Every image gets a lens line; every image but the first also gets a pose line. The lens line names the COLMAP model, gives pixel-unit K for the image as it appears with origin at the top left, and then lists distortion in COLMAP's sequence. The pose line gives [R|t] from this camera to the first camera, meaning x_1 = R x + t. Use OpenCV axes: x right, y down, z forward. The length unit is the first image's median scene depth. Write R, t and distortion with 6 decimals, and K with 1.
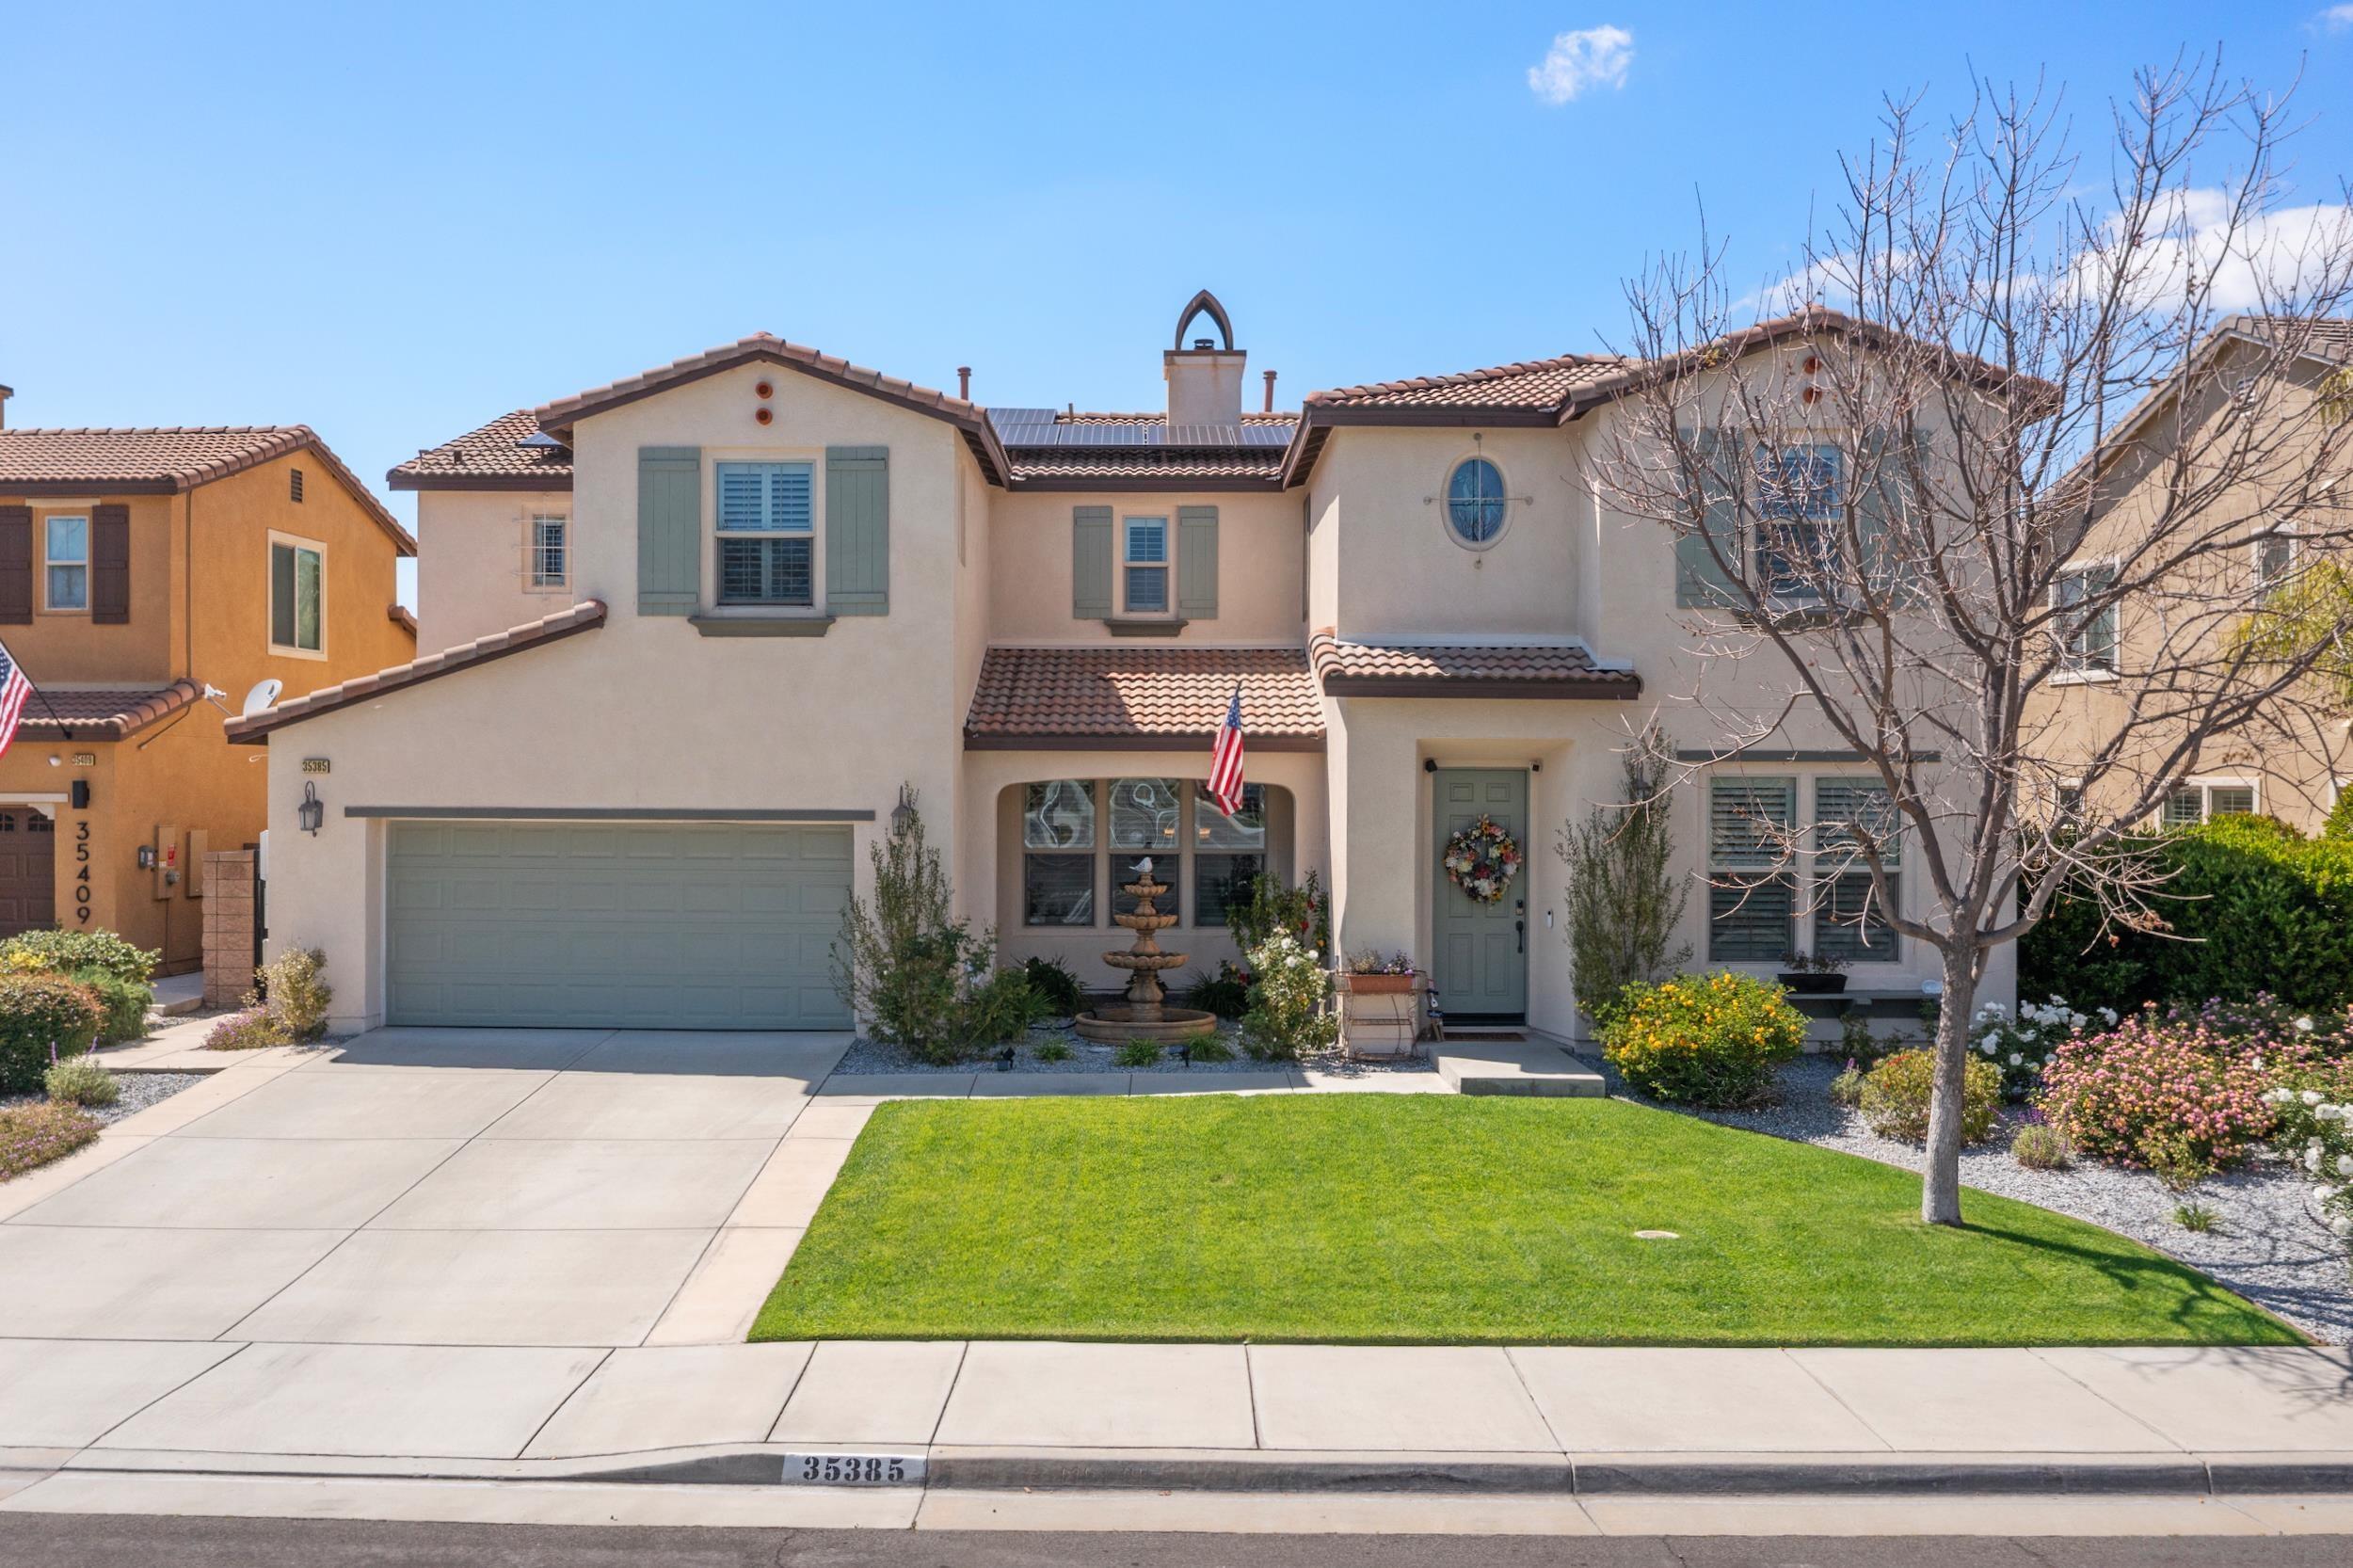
lens RADIAL K [[2058.3, 0, 1176.5], [0, 2058.3, 784.0], [0, 0, 1]] dist [-0.023328, 0.006735]
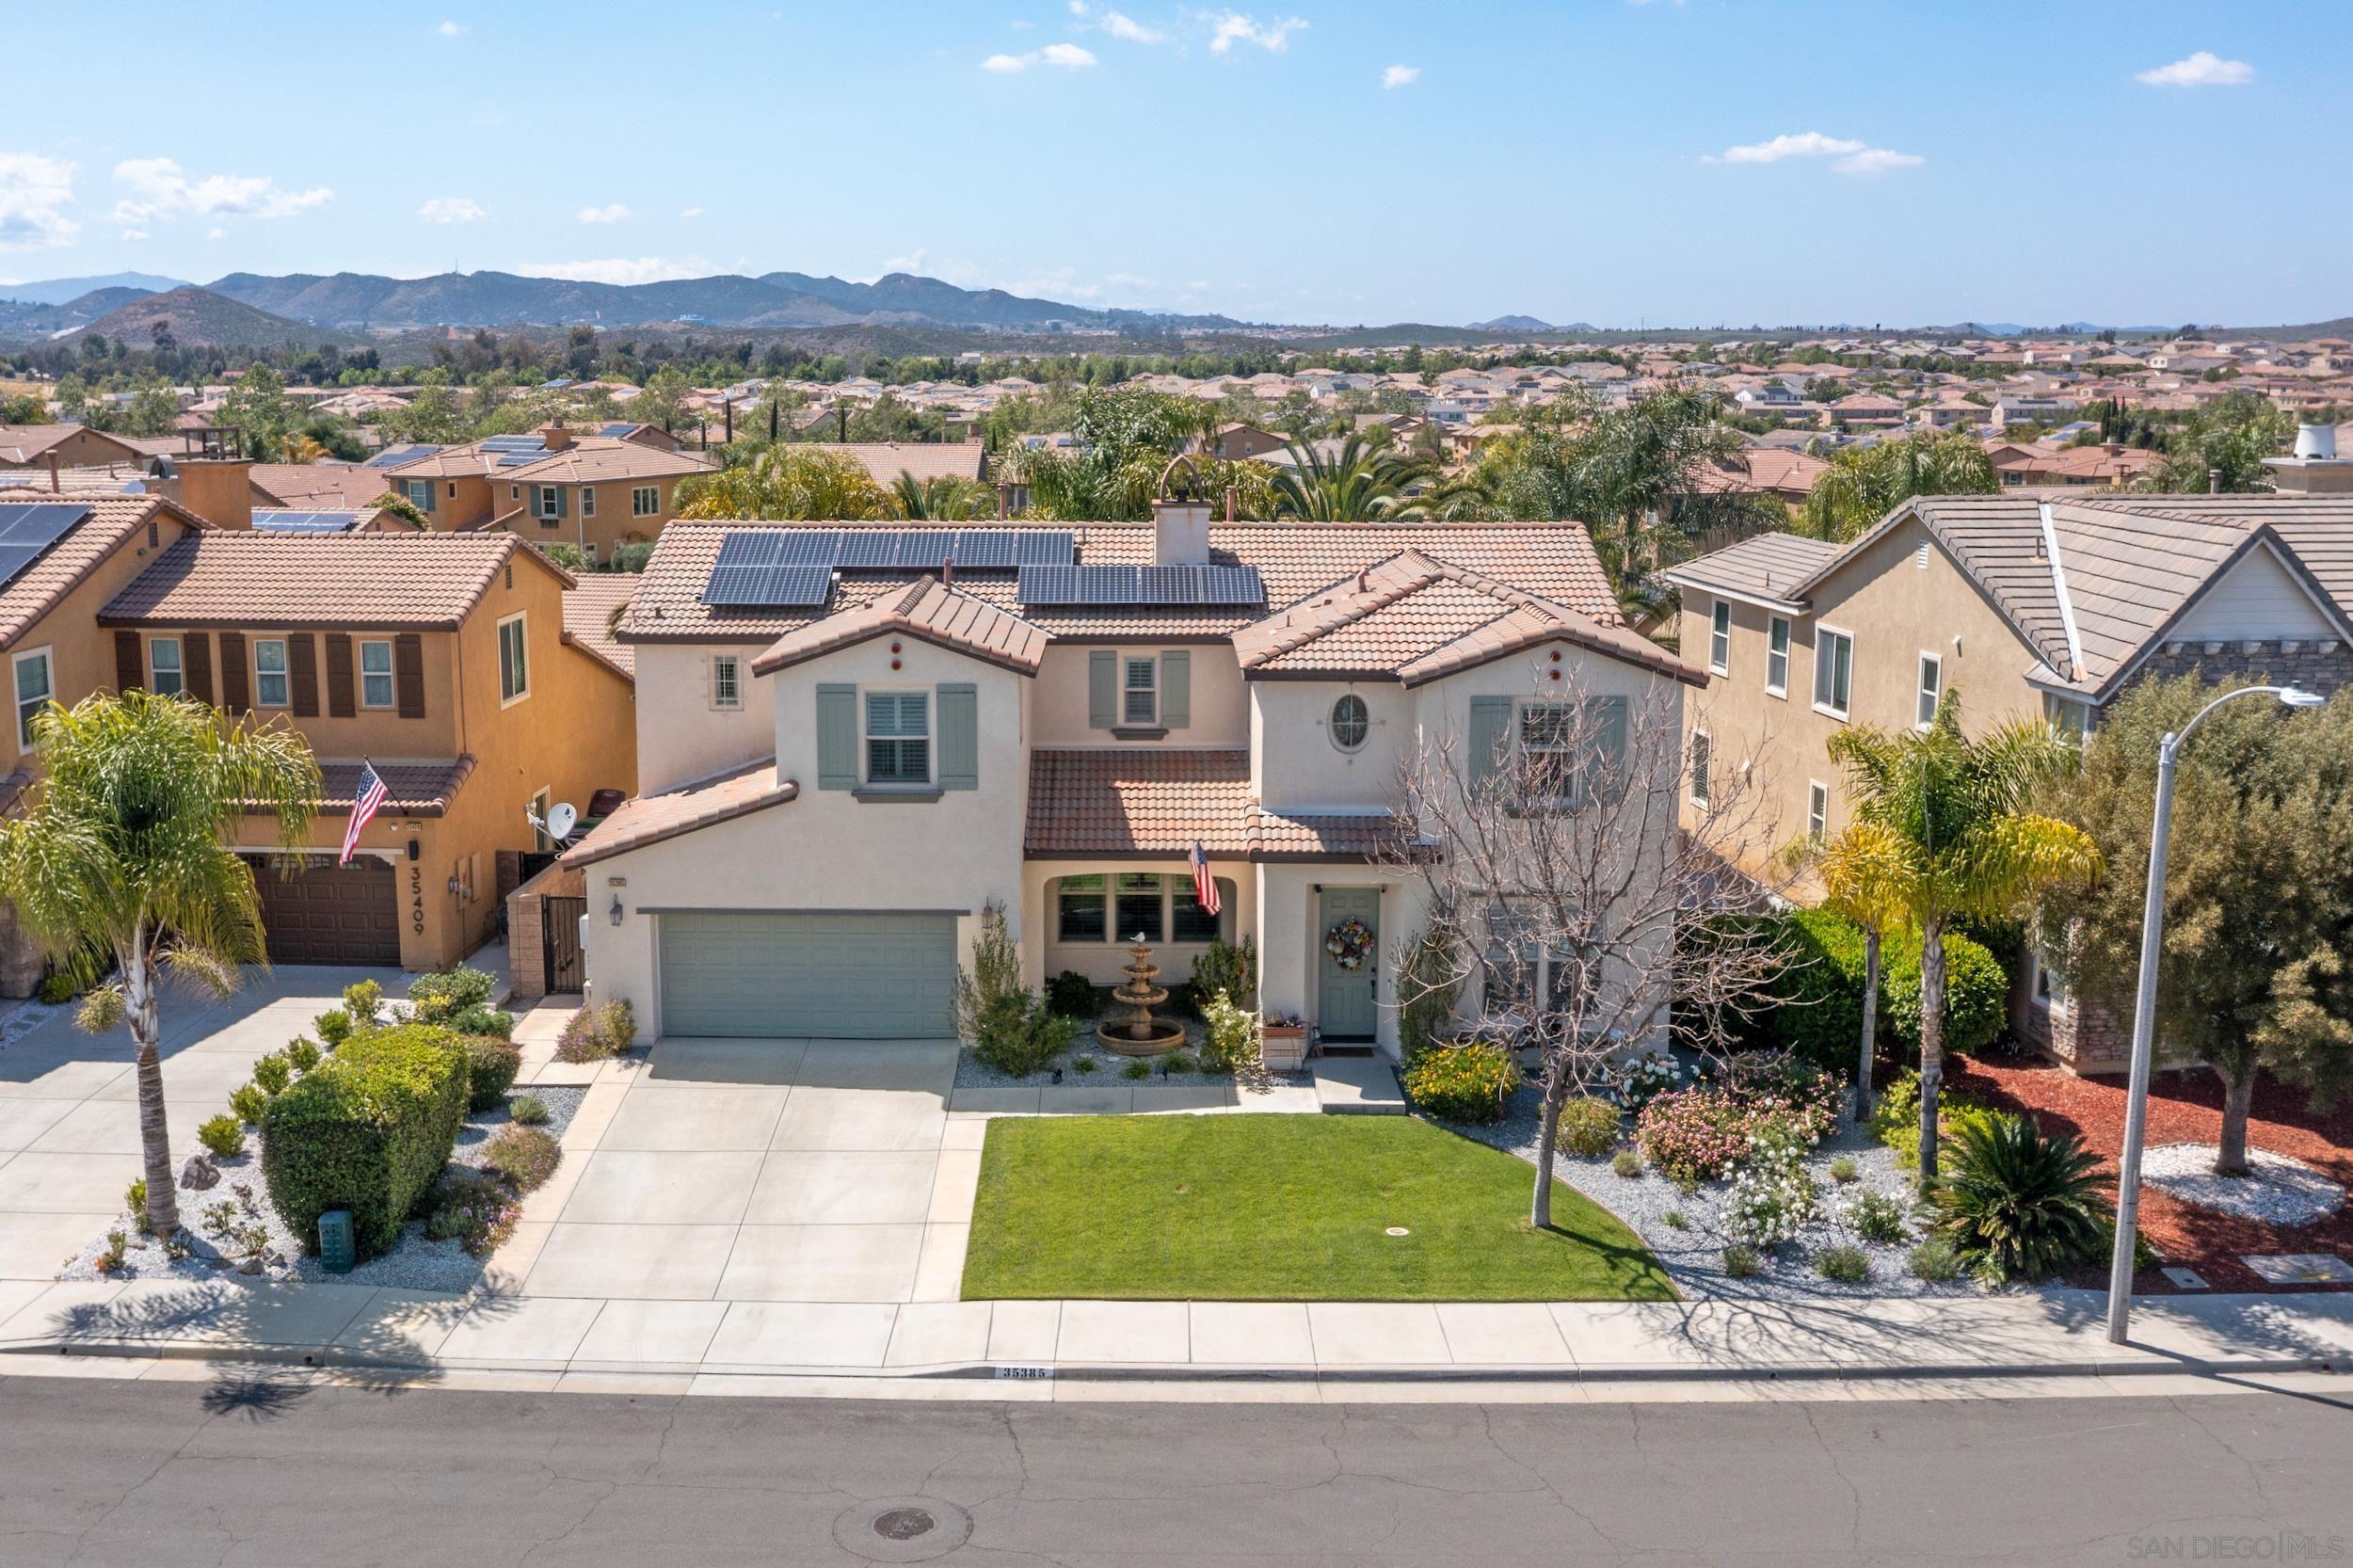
lens RADIAL K [[2317.4, 0, 1176.5], [0, 2317.4, 784.0], [0, 0, 1]] dist [-0.022365, -0.014404]
pose [[0.999997, -0.000246, 0.002580, 0.008485], [-0.000196, 0.985464, 0.169885, -0.397747], [-0.002584, -0.169885, 0.985461, -0.770465]]
